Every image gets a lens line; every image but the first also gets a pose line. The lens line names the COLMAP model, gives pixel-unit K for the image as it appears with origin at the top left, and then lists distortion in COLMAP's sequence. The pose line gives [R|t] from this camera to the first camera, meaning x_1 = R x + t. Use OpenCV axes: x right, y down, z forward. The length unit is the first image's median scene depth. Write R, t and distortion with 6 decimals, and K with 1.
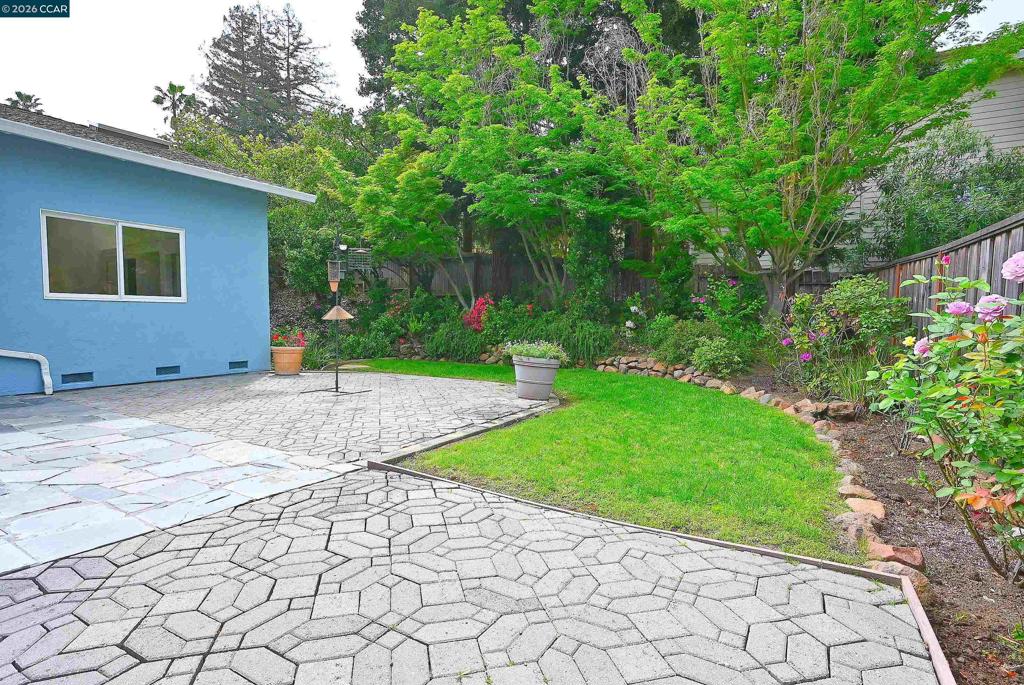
lens RADIAL K [[504.4, 0, 510.8], [0, 504.4, 343.6], [0, 0, 1]] dist [-0.004279, 0.000328]
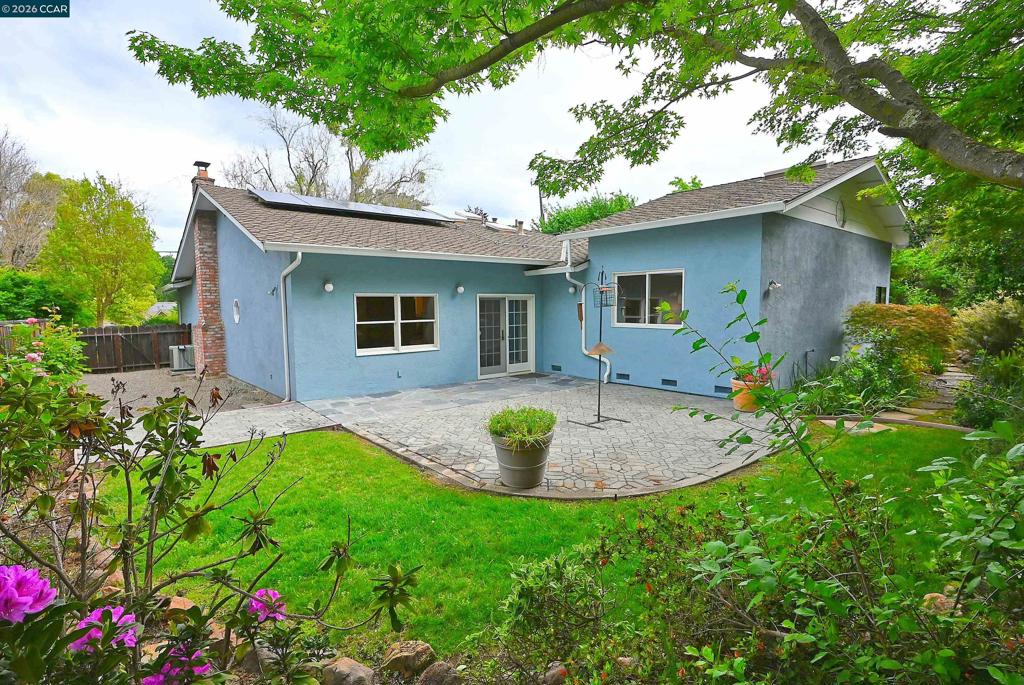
lens RADIAL K [[504.4, 0, 510.8], [0, 504.4, 343.6], [0, 0, 1]] dist [-0.004279, 0.000328]
pose [[-0.328373, 0.071908, -0.941807, 0.742228], [-0.044849, 0.994786, 0.091590, -0.166168], [0.943483, 0.072315, -0.323436, 1.187524]]
